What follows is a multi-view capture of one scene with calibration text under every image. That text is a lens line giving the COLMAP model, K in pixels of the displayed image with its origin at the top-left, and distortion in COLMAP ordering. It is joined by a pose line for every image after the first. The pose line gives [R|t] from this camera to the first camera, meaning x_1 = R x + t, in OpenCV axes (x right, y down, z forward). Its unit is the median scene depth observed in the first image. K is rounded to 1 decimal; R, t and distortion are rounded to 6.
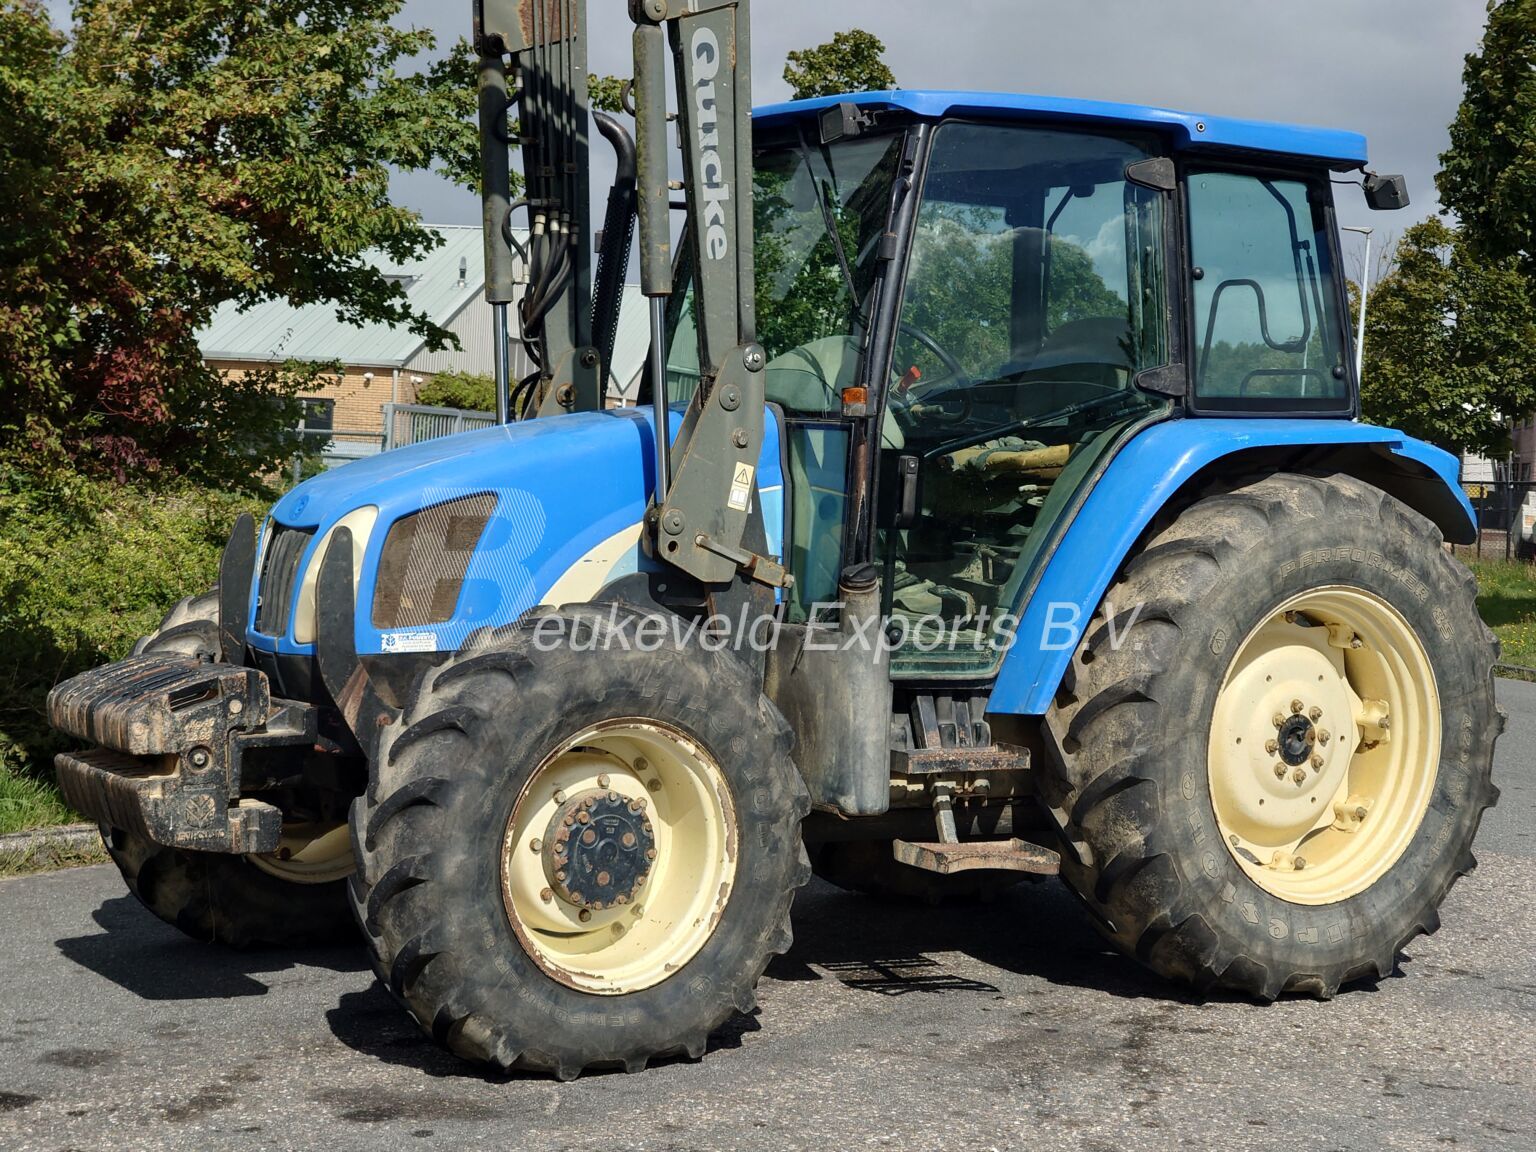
lens RADIAL K [[2736.9, 0, 767.9], [0, 2736.9, 614.0], [0, 0, 1]] dist [0.017514, 0.052366]
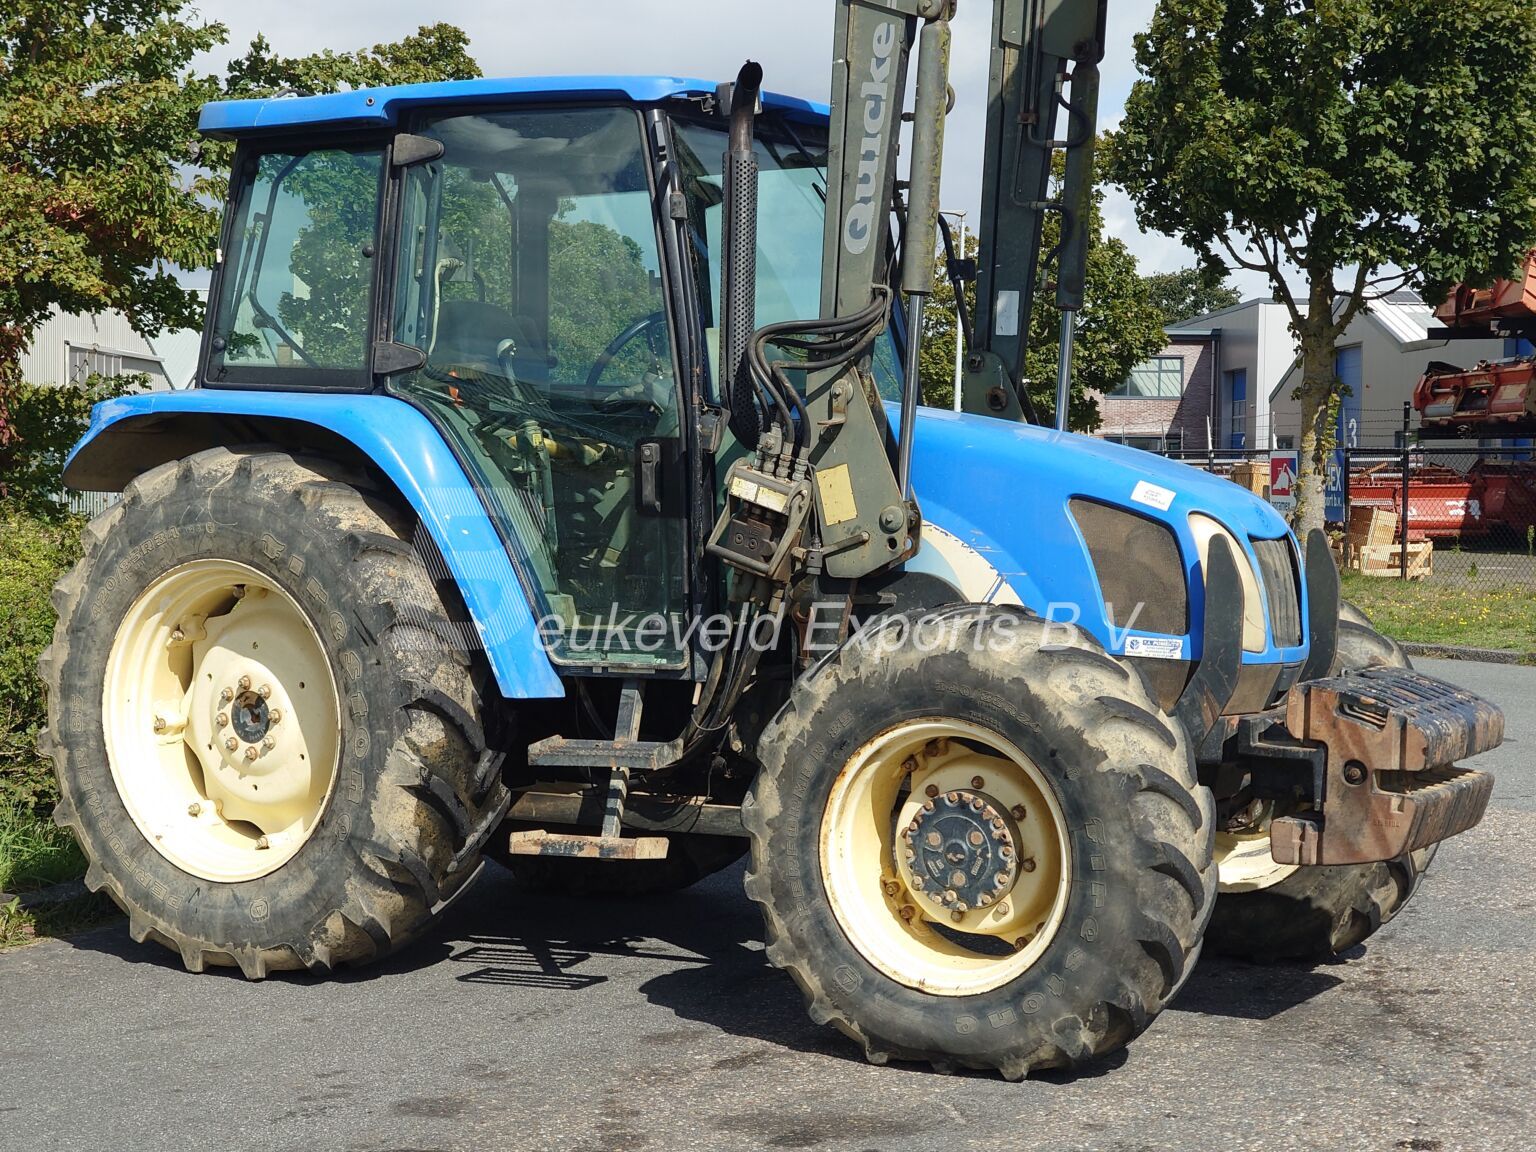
lens RADIAL K [[2711.0, 0, 770.1], [0, 2711.0, 706.9], [0, 0, 1]] dist [0.064476, -0.428121]
pose [[0.983389, -0.057595, 0.172130, -0.246501], [0.051149, 0.997822, 0.041659, -0.009835], [-0.174155, -0.032163, 0.984193, 0.039453]]
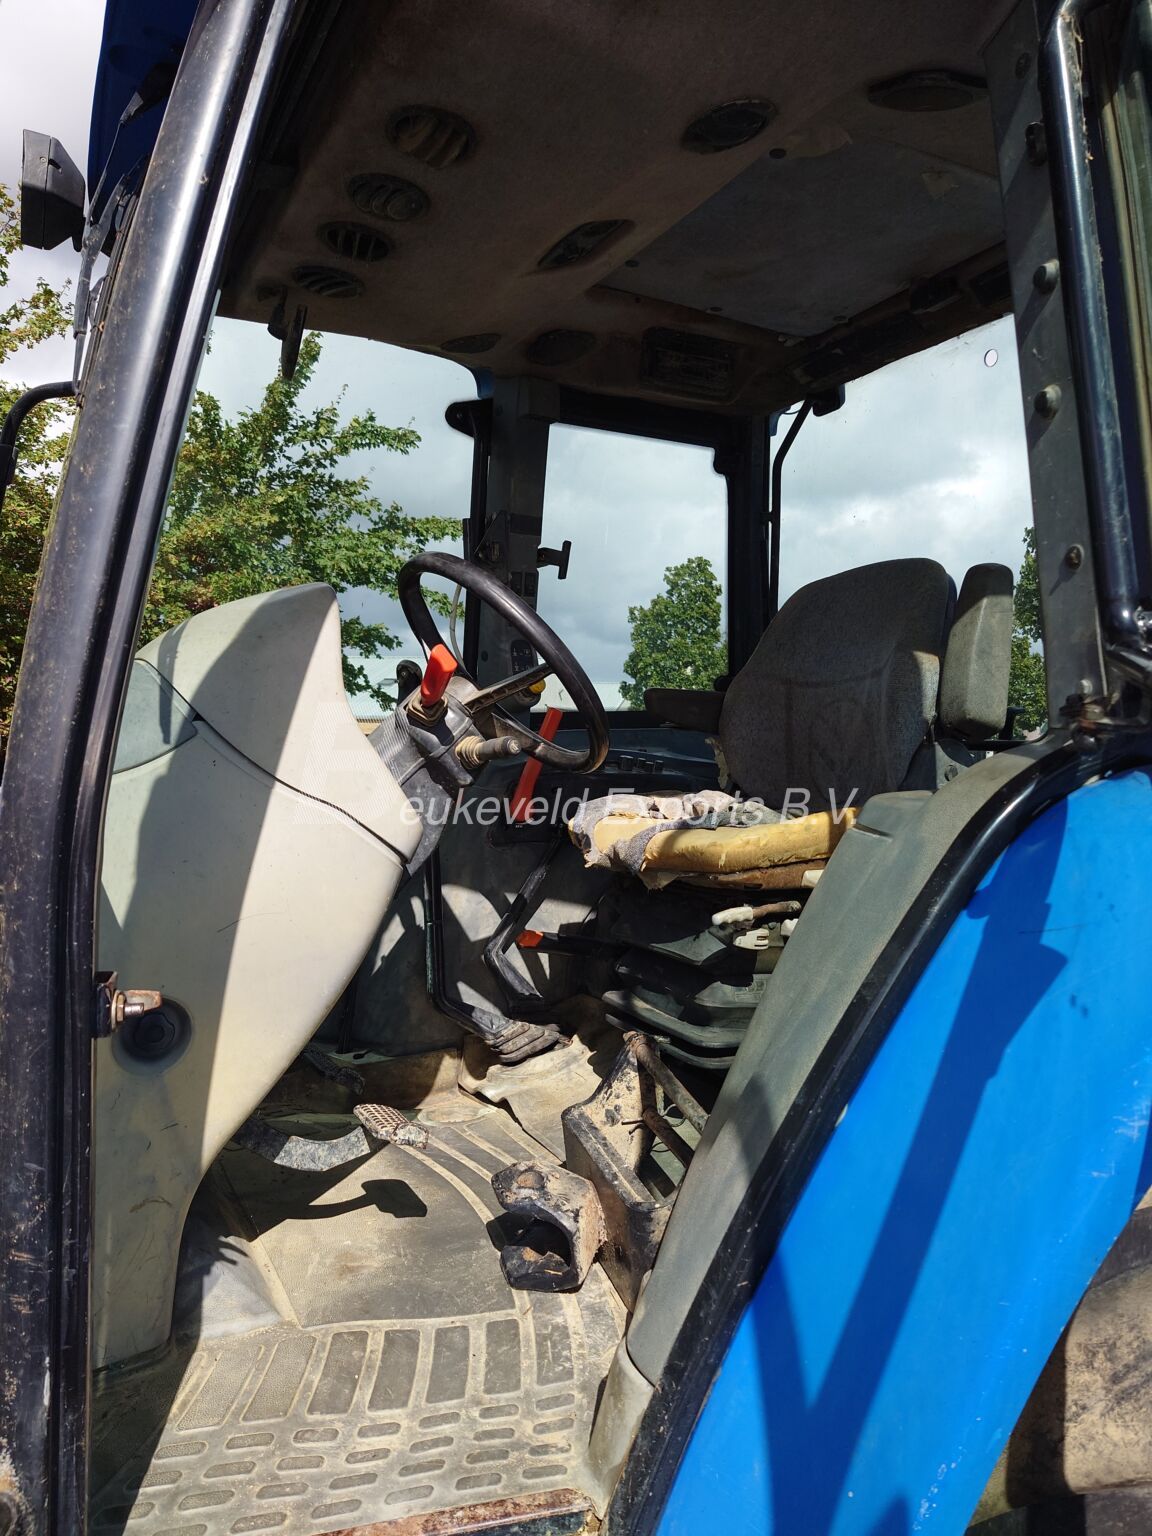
lens RADIAL K [[1176.3, 0, 576.0], [0, 1176.3, 768.0], [0, 0, 1]] dist [-0.000966, -0.000328]
pose [[0.995781, -0.024942, -0.088307, 0.092848], [0.020282, 0.998374, -0.053278, -0.064198], [0.089493, 0.051262, 0.994667, 0.862755]]
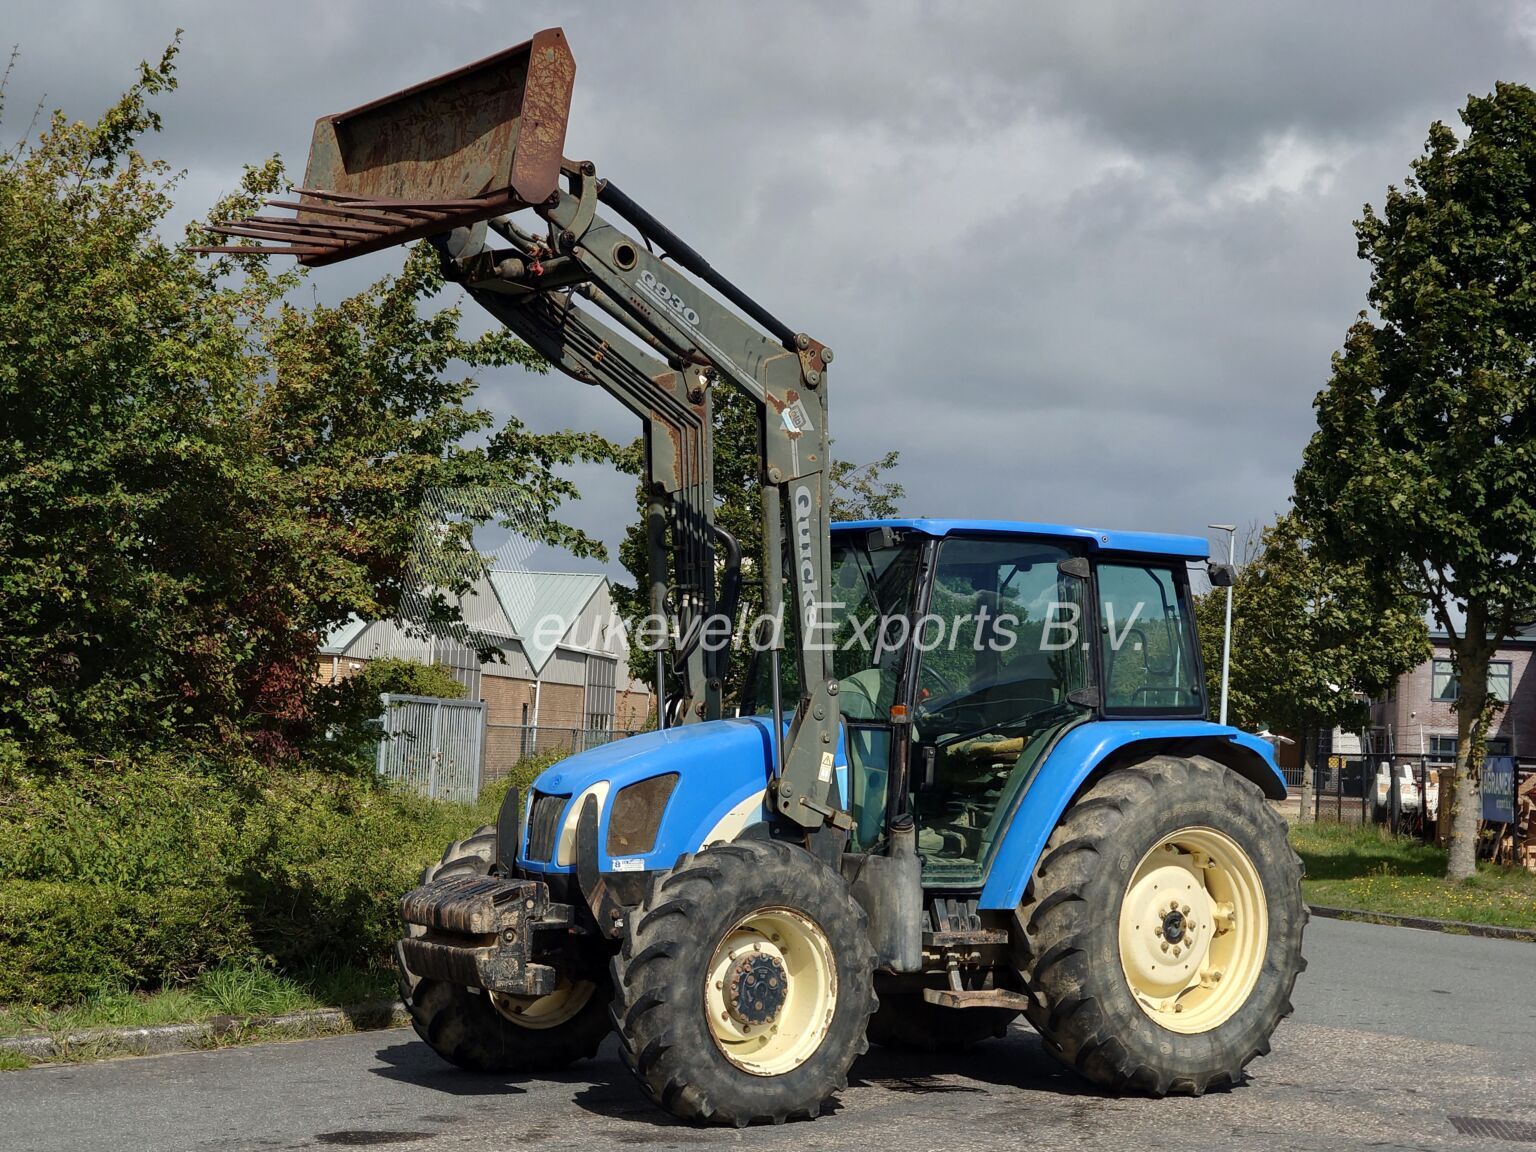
lens RADIAL K [[2736.9, 0, 767.9], [0, 2736.9, 614.0], [0, 0, 1]] dist [0.017514, 0.052366]
pose [[0.999057, -0.006157, 0.042972, -0.107202], [0.010437, 0.994923, -0.100093, 0.023367], [-0.042137, 0.100447, 0.994050, -0.574635]]
